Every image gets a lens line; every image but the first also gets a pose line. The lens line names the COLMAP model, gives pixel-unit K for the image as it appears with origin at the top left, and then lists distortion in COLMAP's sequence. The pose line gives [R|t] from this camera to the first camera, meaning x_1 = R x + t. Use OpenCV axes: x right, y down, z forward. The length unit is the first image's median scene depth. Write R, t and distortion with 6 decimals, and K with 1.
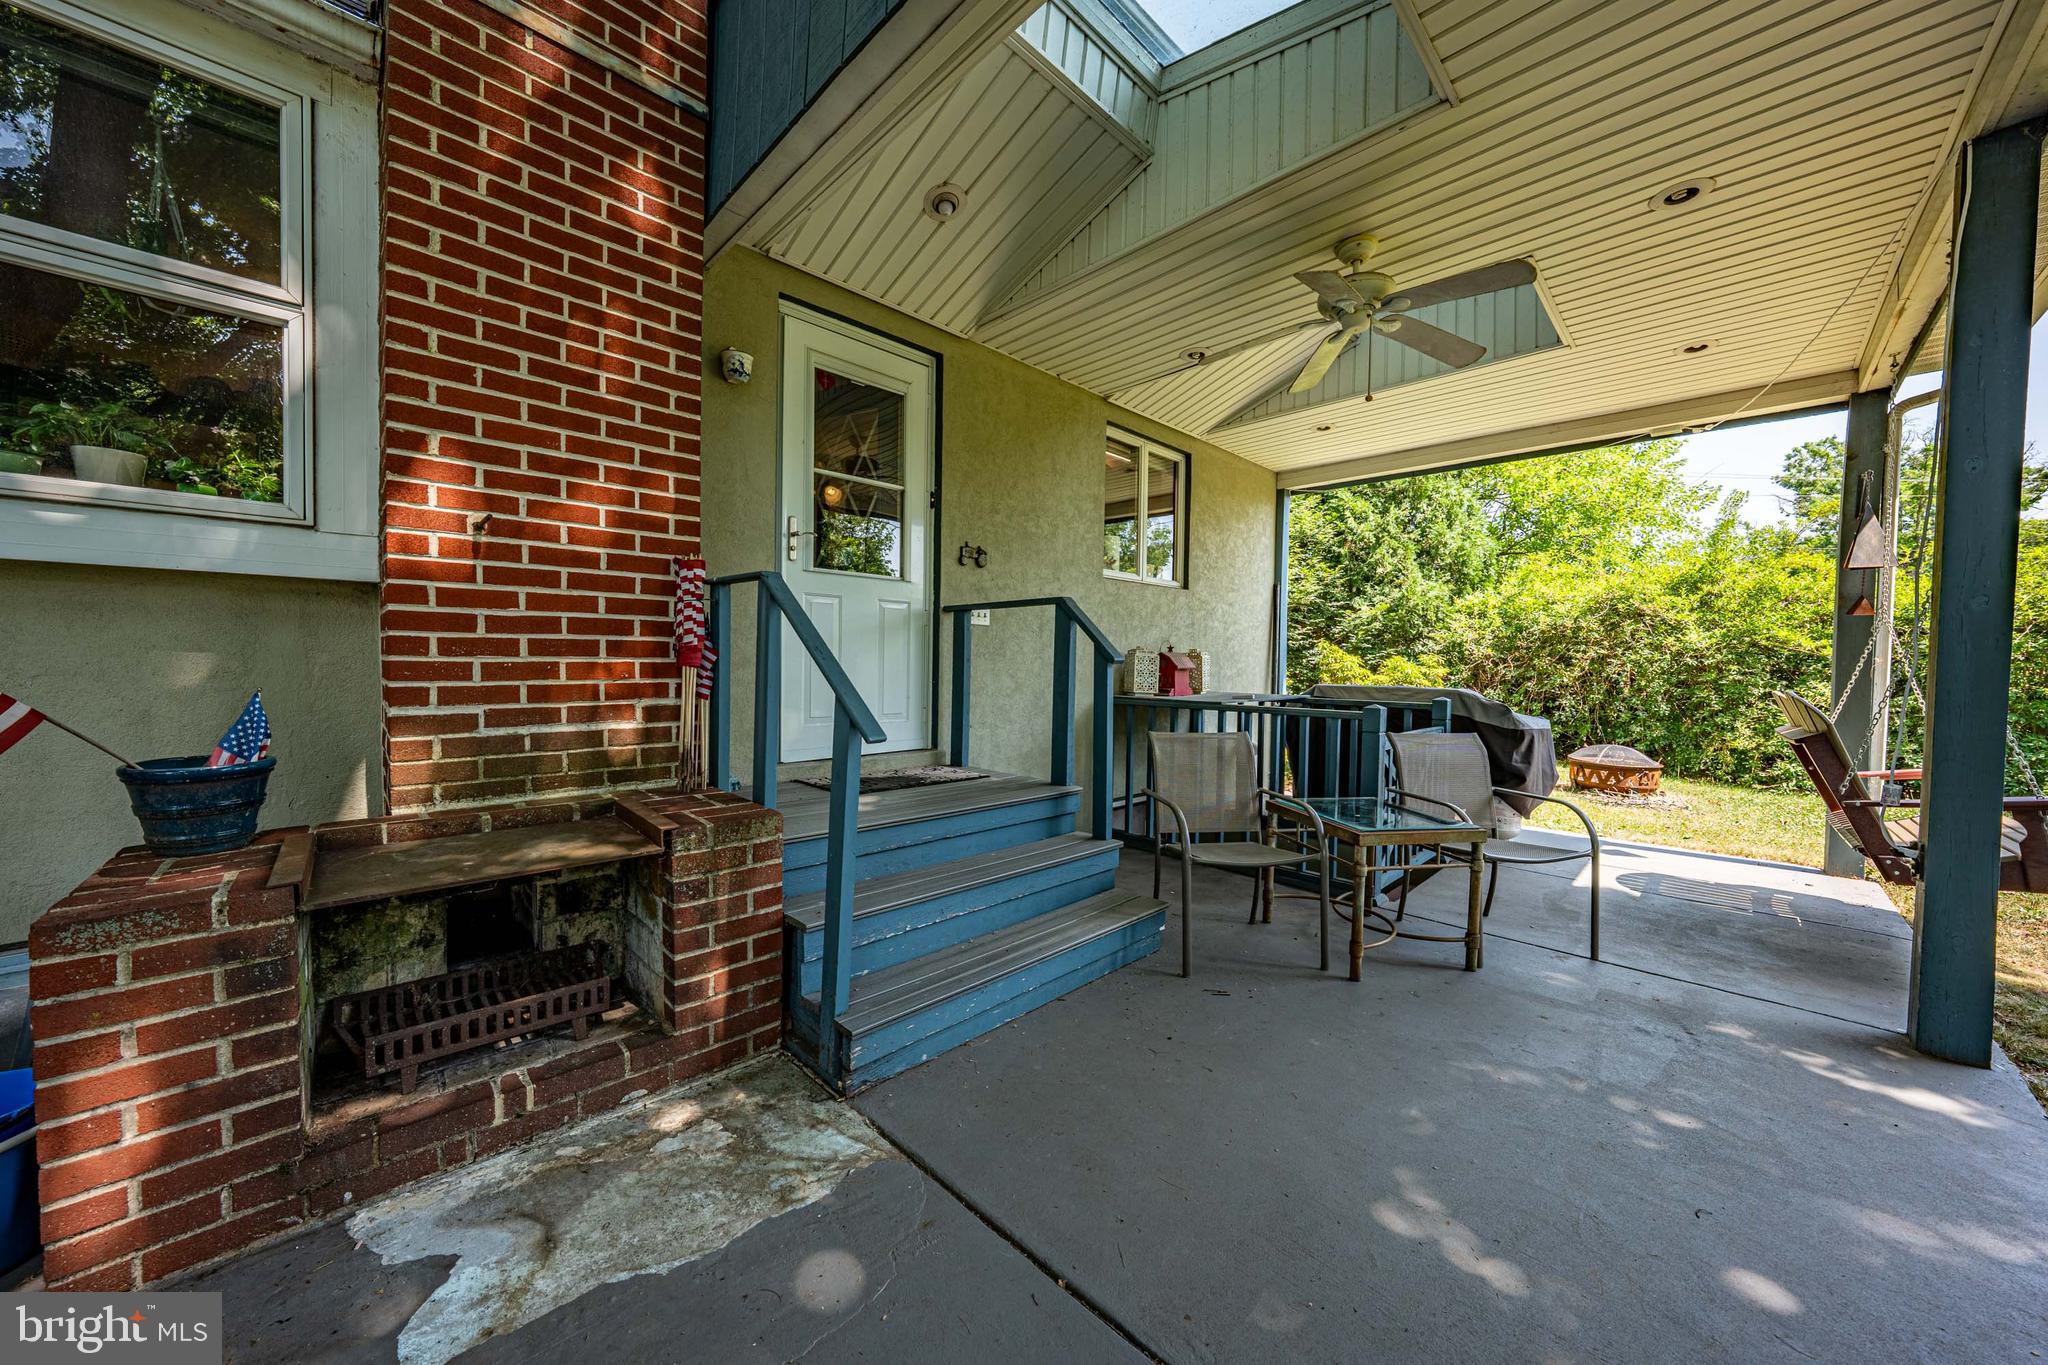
lens RADIAL K [[691.6, 0, 1039.6], [0, 691.6, 677.0], [0, 0, 1]] dist [-0.007686, 0.000184]
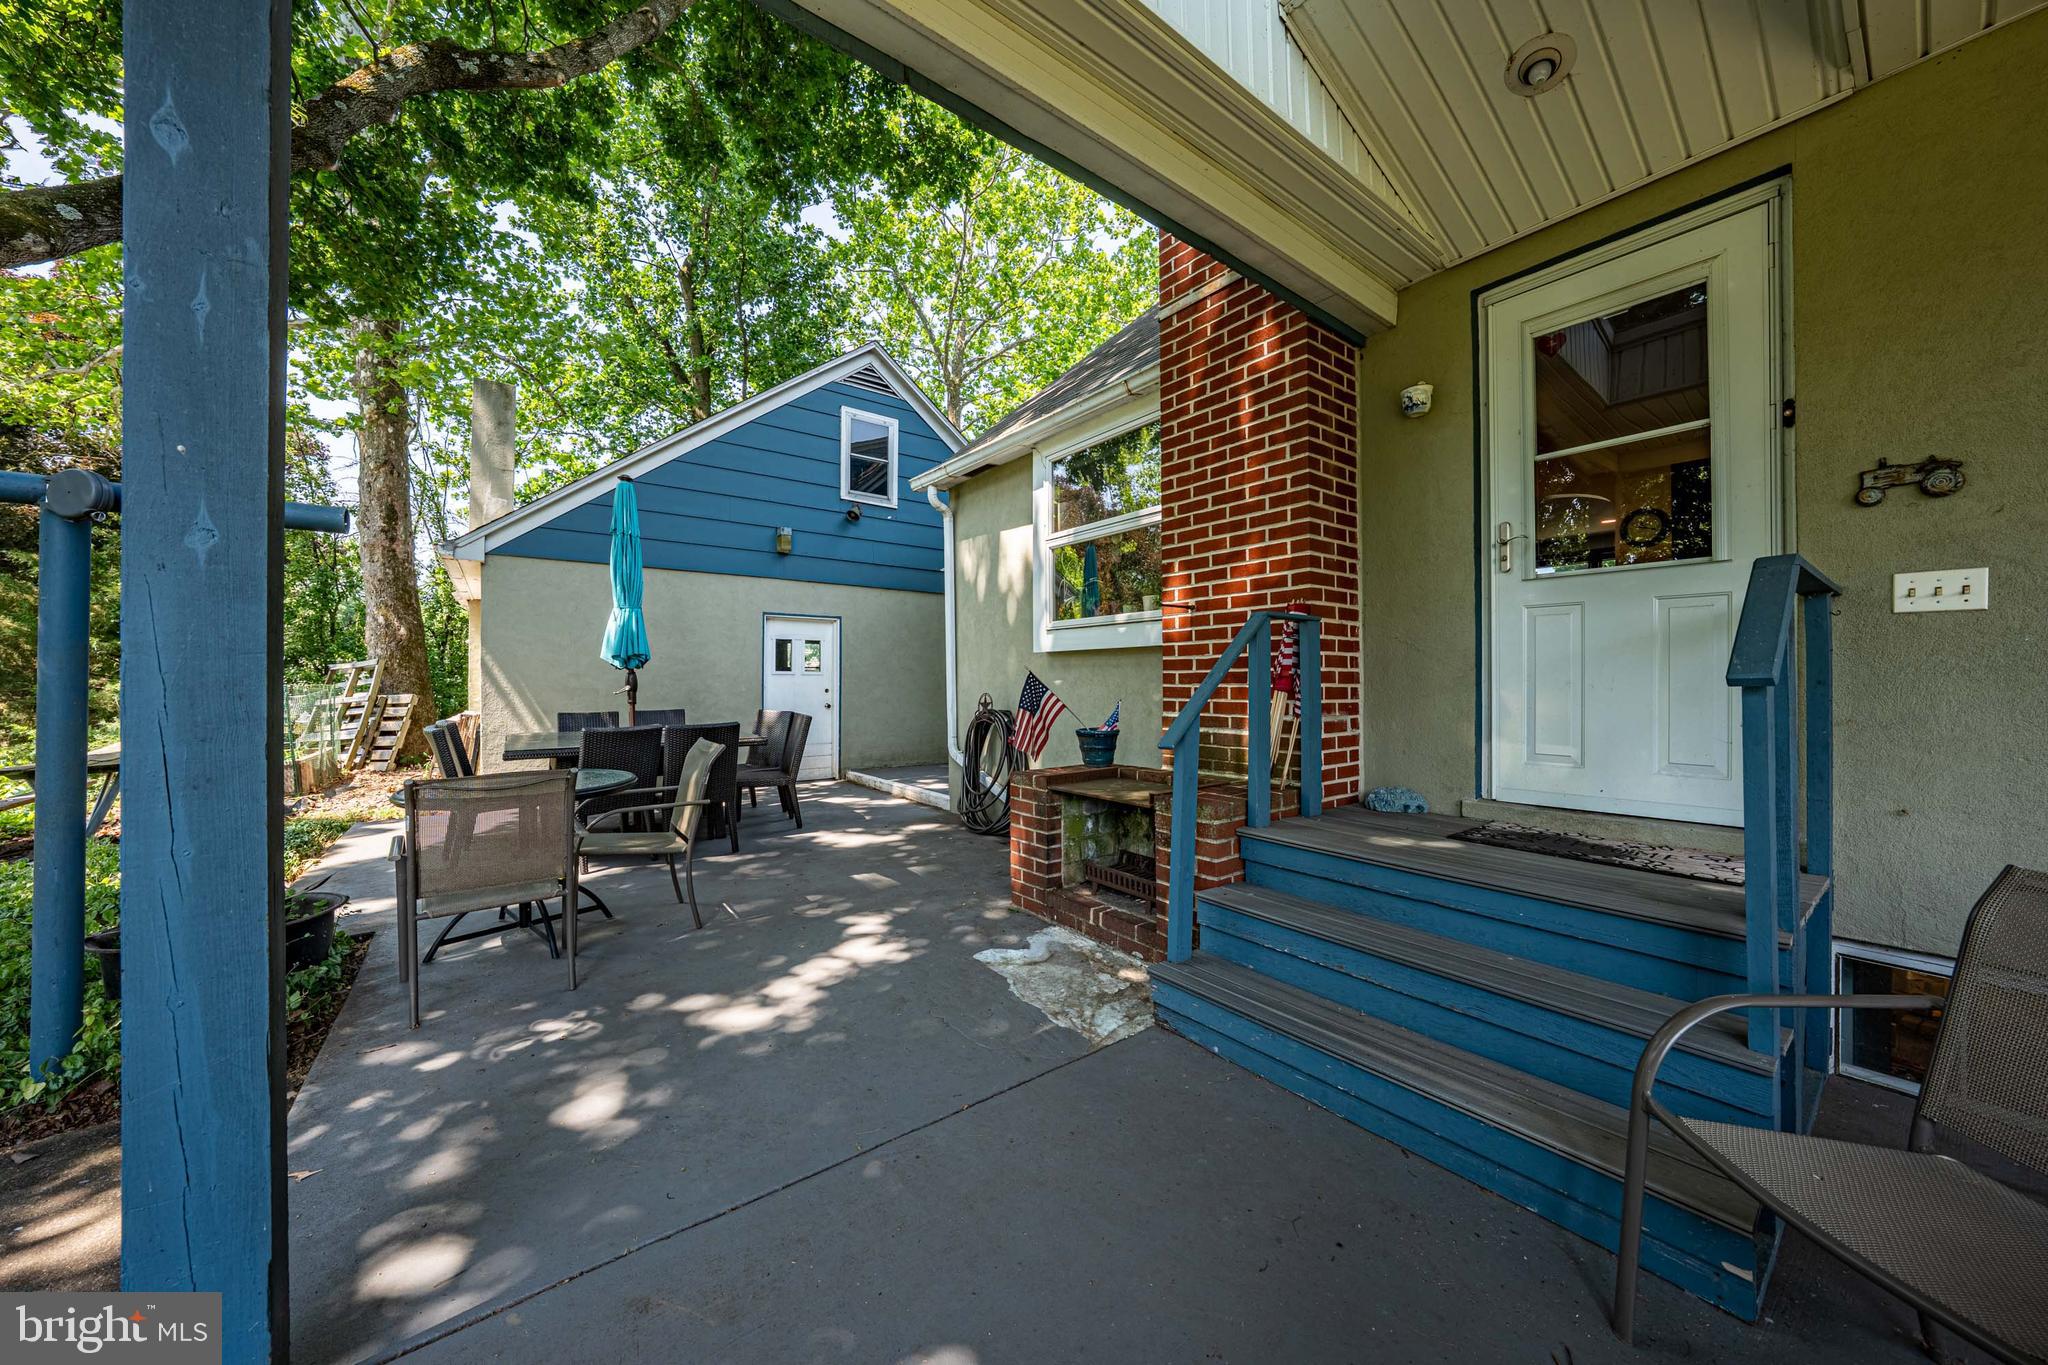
lens RADIAL K [[691.6, 0, 1033.4], [0, 691.6, 681.3], [0, 0, 1]] dist [-0.007686, 0.000184]
pose [[-0.100858, -0.014297, -0.994798, 0.895599], [-0.024532, 0.999628, -0.011879, -0.006288], [0.994598, 0.023206, -0.101171, 0.766200]]
